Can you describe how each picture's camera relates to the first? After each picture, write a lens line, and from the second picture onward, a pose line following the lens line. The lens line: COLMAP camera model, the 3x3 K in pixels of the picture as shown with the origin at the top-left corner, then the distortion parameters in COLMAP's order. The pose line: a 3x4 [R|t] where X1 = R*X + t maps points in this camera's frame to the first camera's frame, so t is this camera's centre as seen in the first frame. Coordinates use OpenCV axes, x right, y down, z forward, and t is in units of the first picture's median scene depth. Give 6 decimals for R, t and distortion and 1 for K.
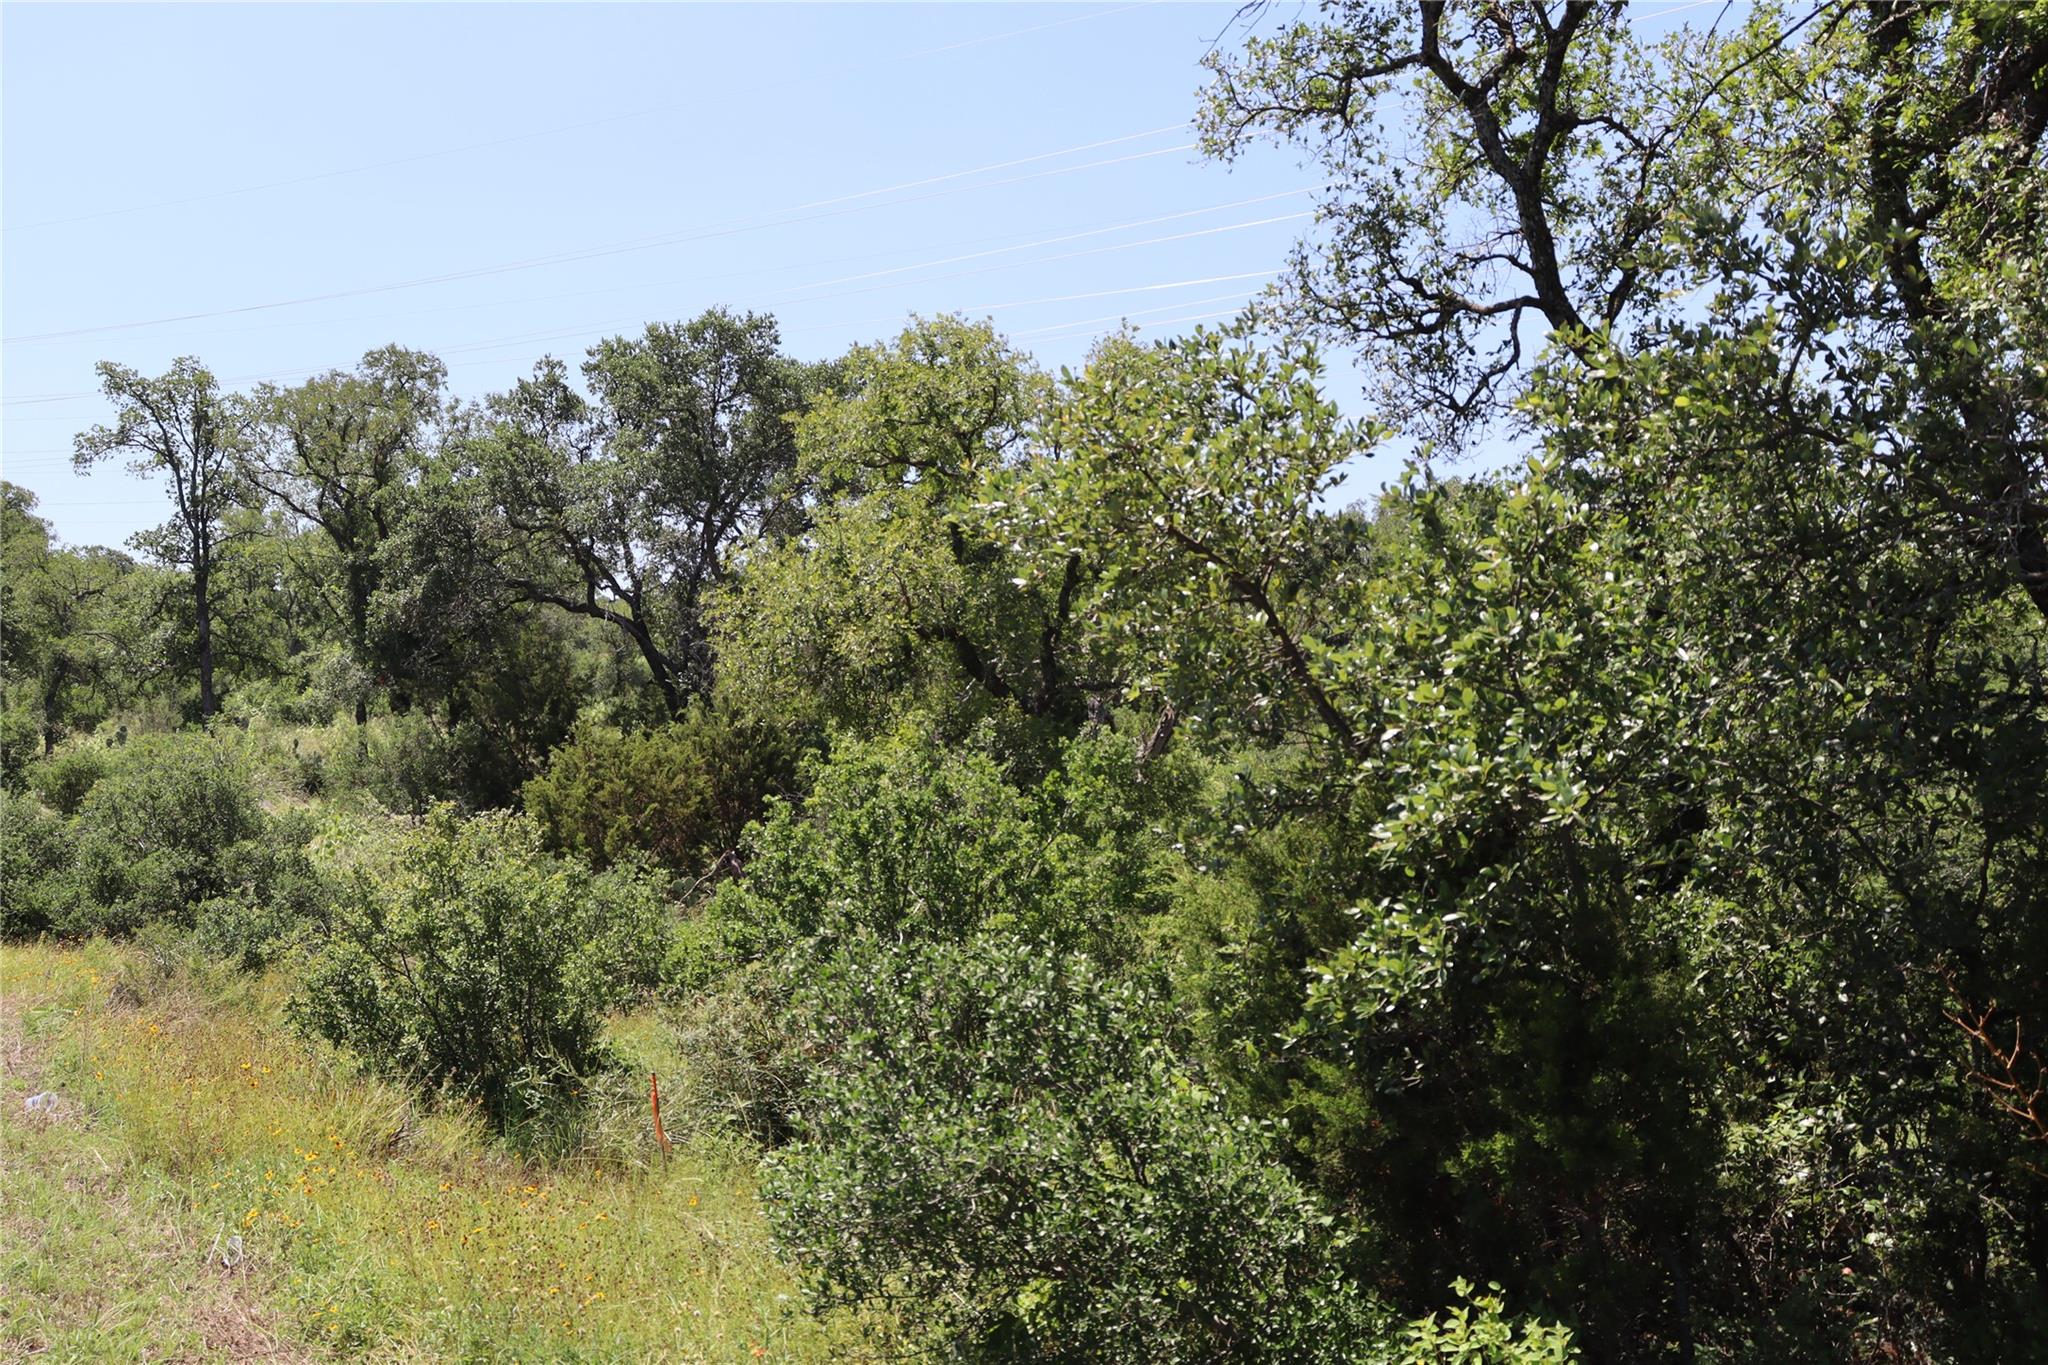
lens RADIAL K [[2296.4, 0, 1024.0], [0, 2296.4, 682.5], [0, 0, 1]] dist [-0.095060, 0.284435]
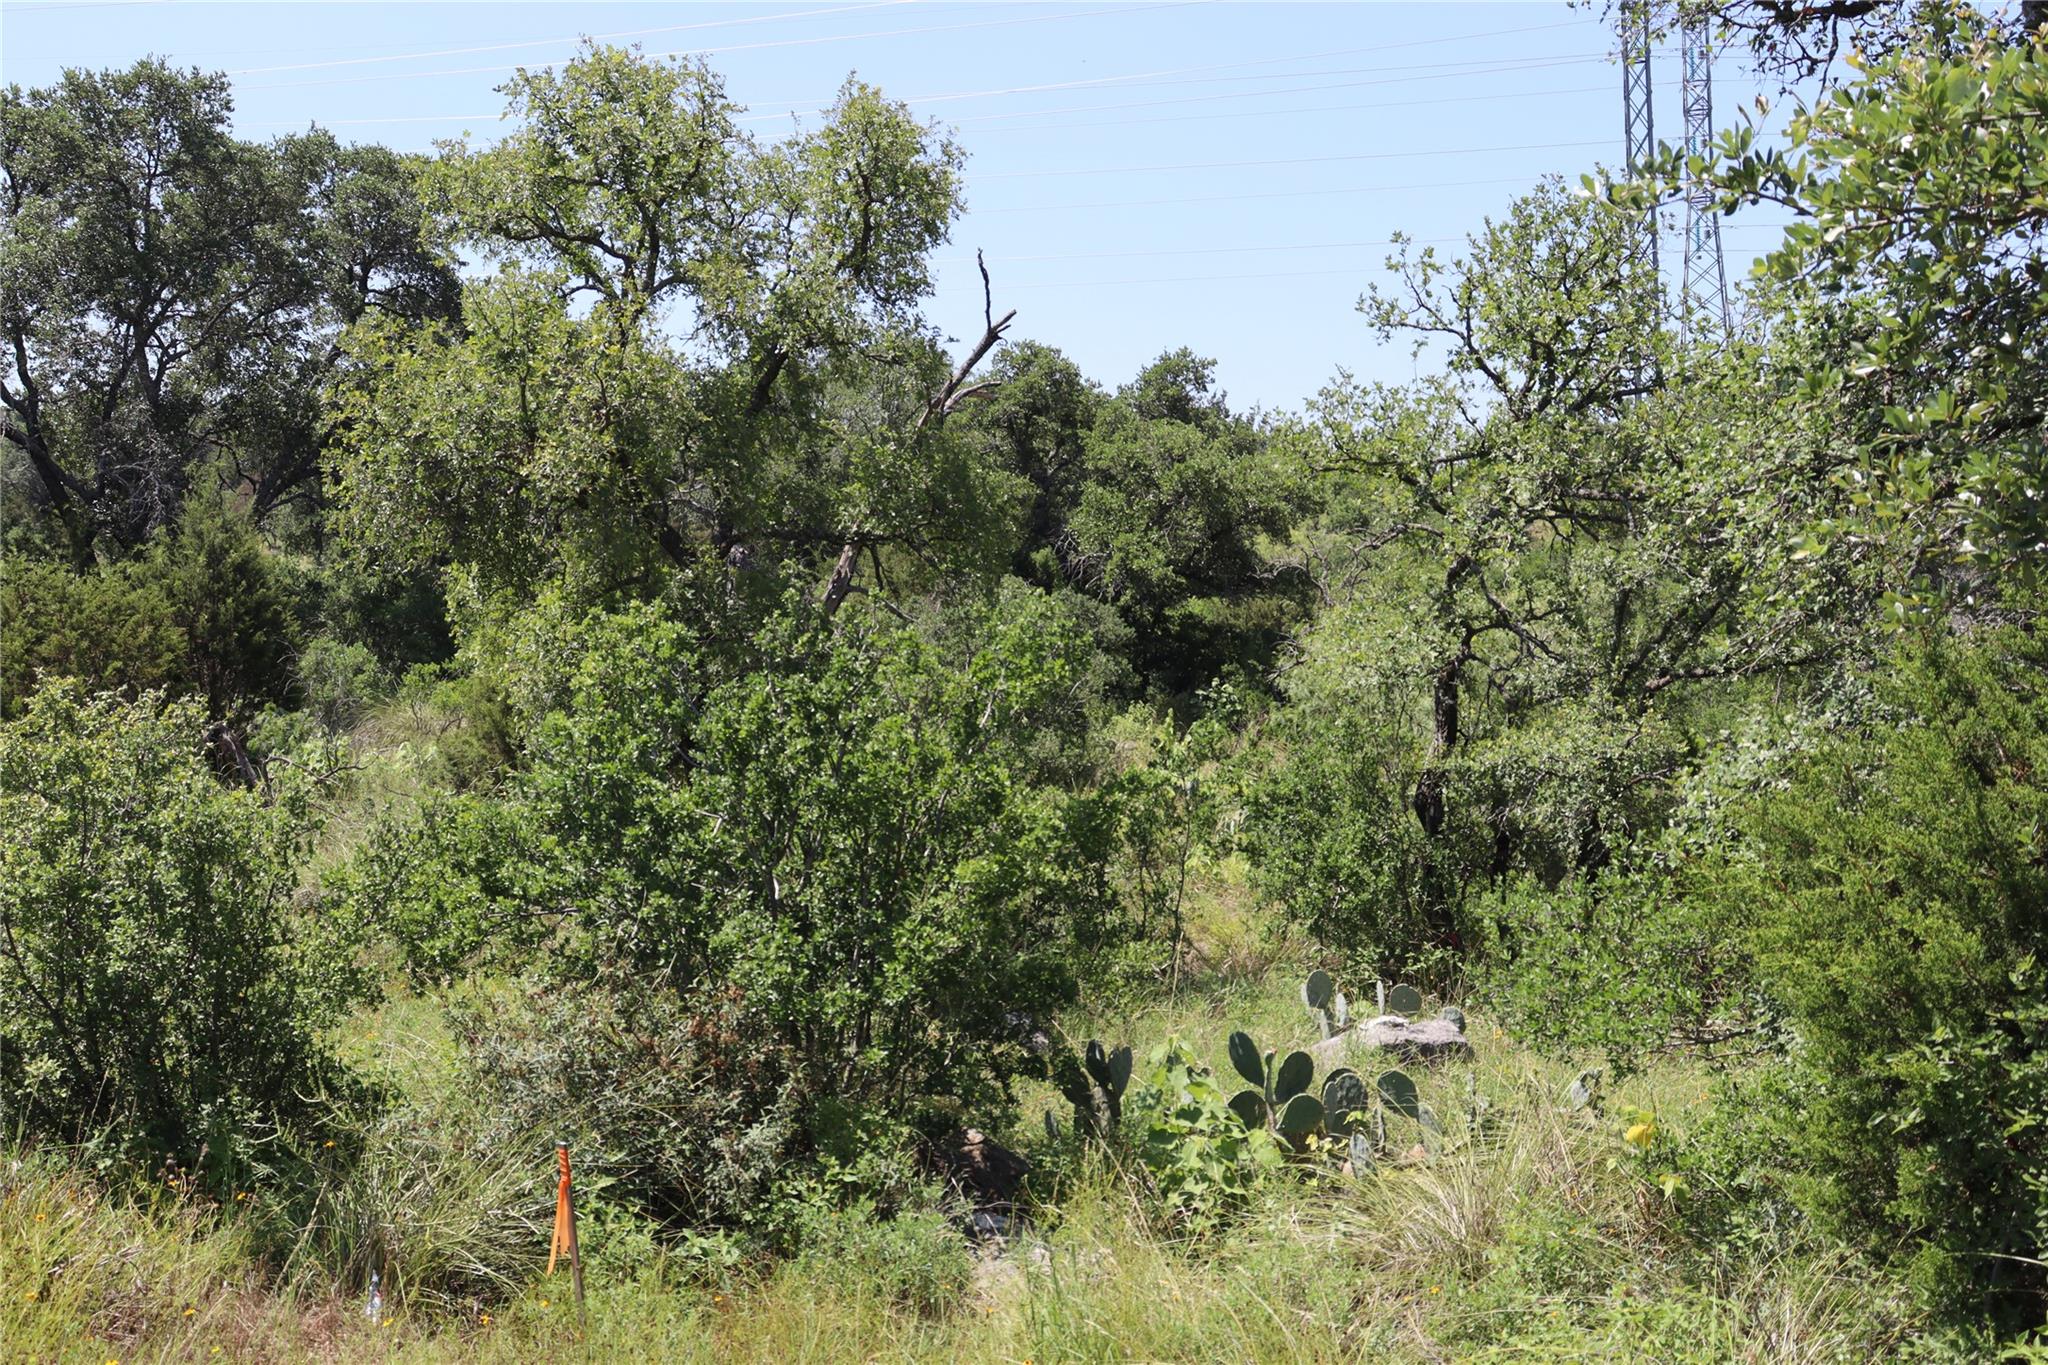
lens RADIAL K [[2296.4, 0, 1024.0], [0, 2296.4, 682.5], [0, 0, 1]] dist [-0.095060, 0.284435]
pose [[0.958722, 0.020083, 0.283634, -0.063332], [-0.037526, 0.997714, 0.056200, 0.002711], [-0.281857, -0.064524, 0.957284, 0.112734]]
